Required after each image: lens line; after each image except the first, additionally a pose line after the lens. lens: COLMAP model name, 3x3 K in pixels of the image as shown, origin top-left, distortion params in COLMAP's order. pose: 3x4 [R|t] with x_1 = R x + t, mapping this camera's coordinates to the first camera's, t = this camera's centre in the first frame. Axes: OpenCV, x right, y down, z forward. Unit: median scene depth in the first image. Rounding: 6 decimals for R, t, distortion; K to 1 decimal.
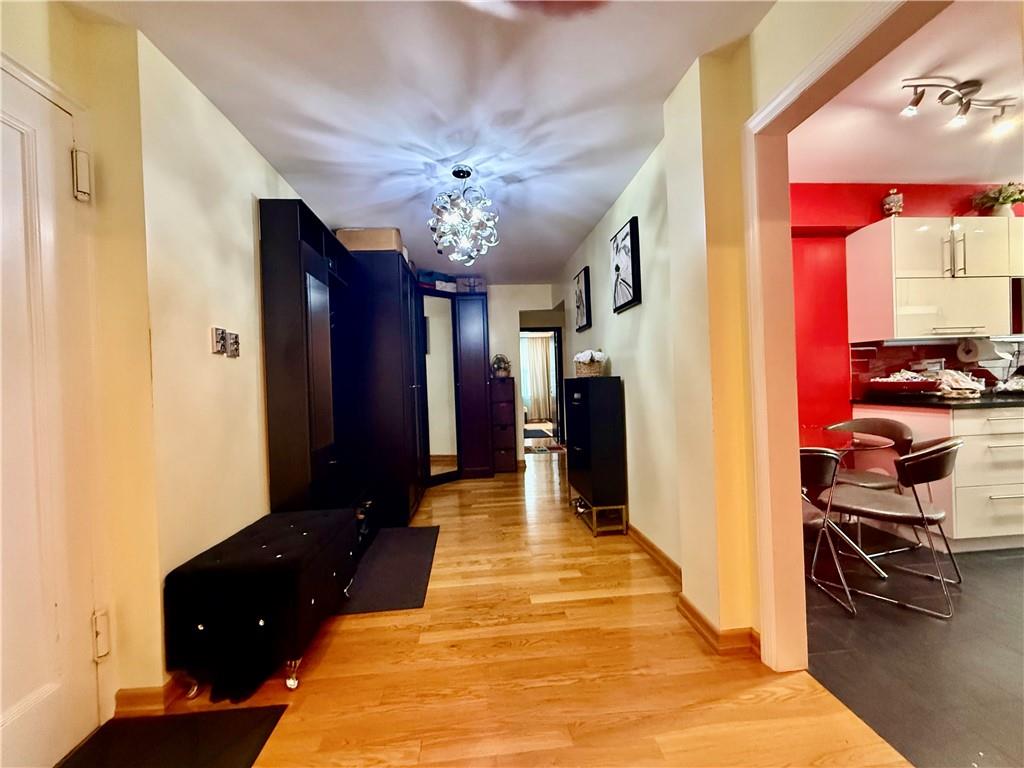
lens RADIAL K [[408.3, 0, 510.1], [0, 408.3, 382.5], [0, 0, 1]] dist [-0.001952, 0.000158]
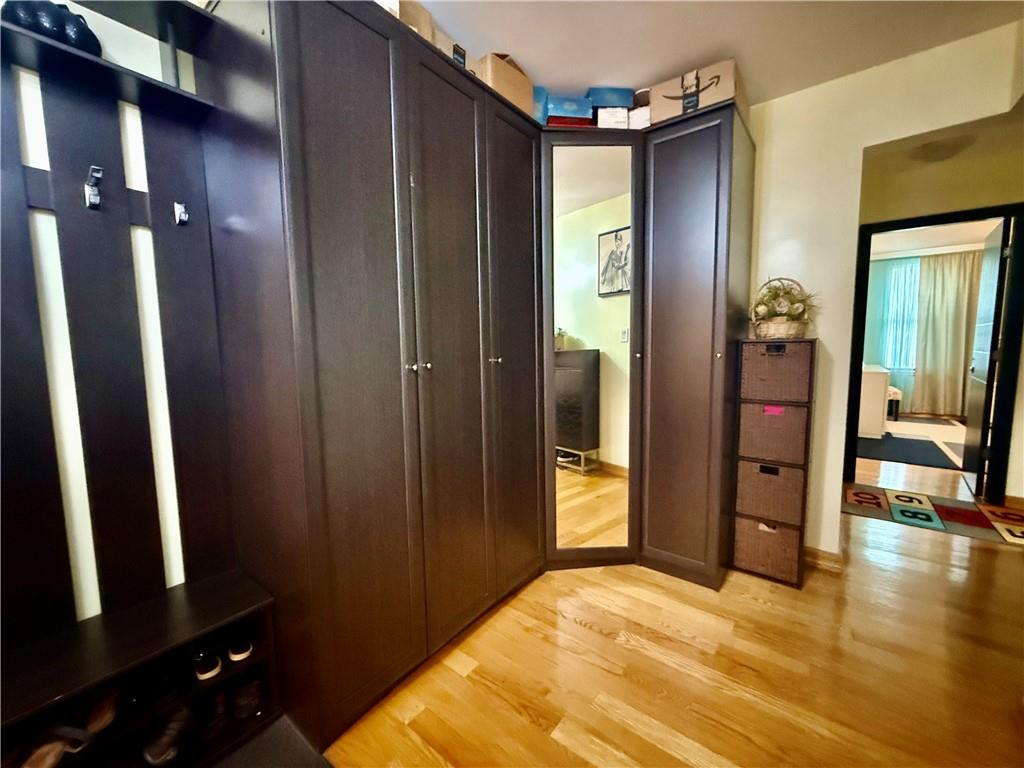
lens RADIAL K [[408.3, 0, 511.3], [0, 408.3, 381.5], [0, 0, 1]] dist [-0.001952, 0.000158]
pose [[0.730537, 0.088671, -0.677092, 0.114611], [-0.009999, 0.992816, 0.119230, -0.031072], [0.682800, -0.080331, 0.726175, 1.074298]]
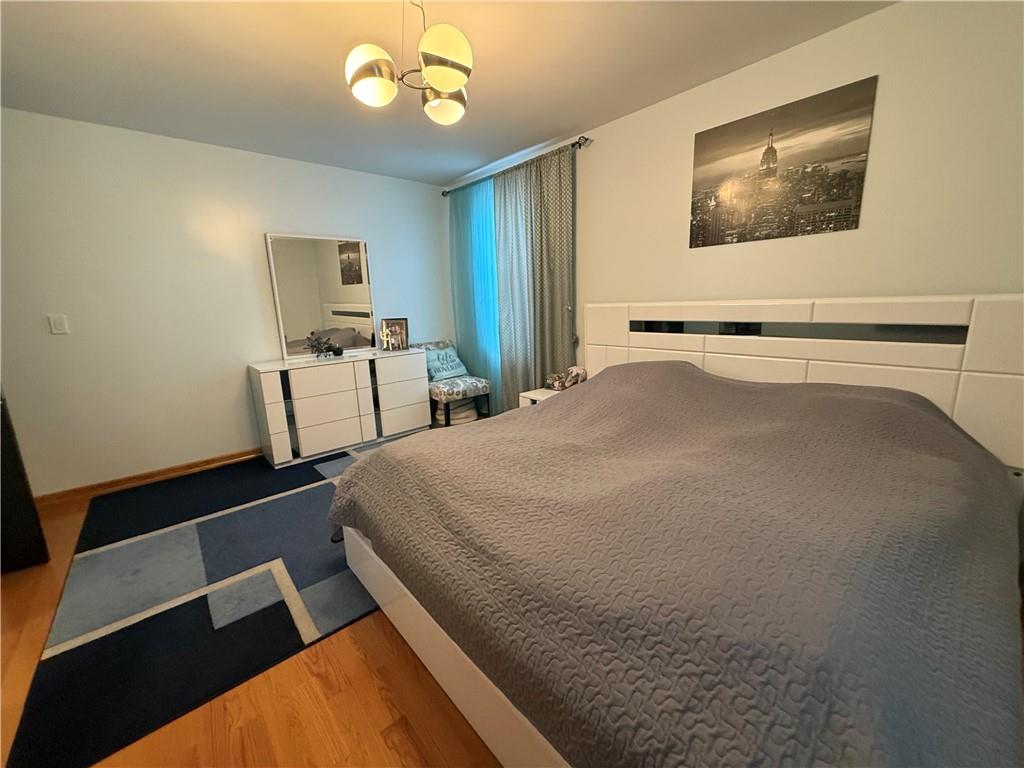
lens RADIAL K [[408.3, 0, 513.1], [0, 408.3, 386.4], [0, 0, 1]] dist [-0.001952, 0.000158]
pose [[0.568004, 0.188160, -0.801229, 1.426899], [0.005782, 0.972579, 0.232499, -0.083484], [0.823006, -0.136693, 0.551341, 3.346707]]
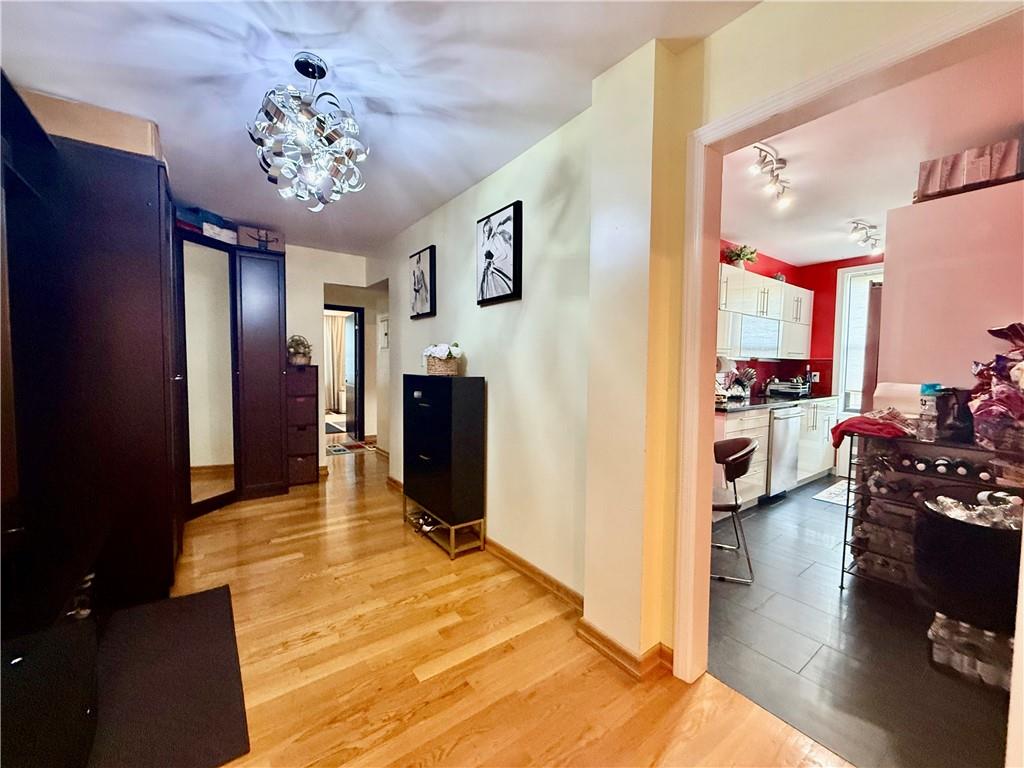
lens RADIAL K [[408.3, 0, 509.1], [0, 408.3, 382.9], [0, 0, 1]] dist [-0.001952, 0.000158]
pose [[0.853827, 0.020790, 0.520141, -0.166325], [-0.041455, 0.998744, 0.028129, -0.032863], [-0.518903, -0.045580, 0.853617, 0.230019]]
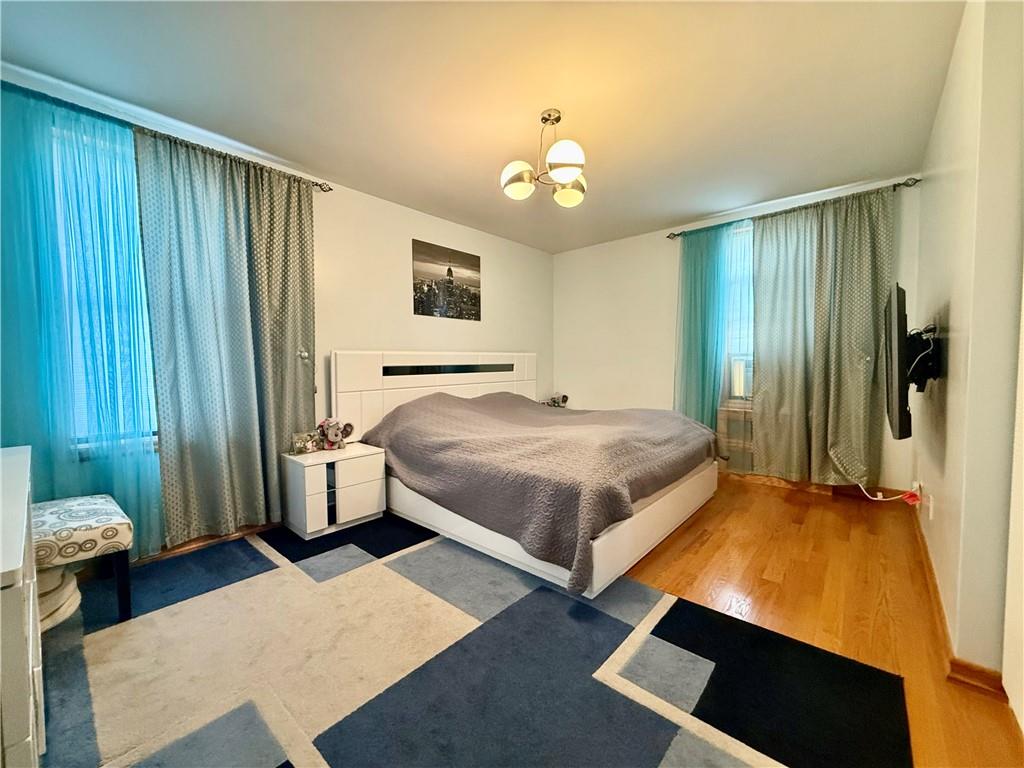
lens RADIAL K [[408.3, 0, 511.0], [0, 408.3, 385.3], [0, 0, 1]] dist [-0.001952, 0.000158]
pose [[0.740890, -0.007430, 0.671585, 0.187082], [-0.013461, 0.999574, 0.025909, 0.017908], [-0.671491, -0.028236, 0.740474, 3.055642]]
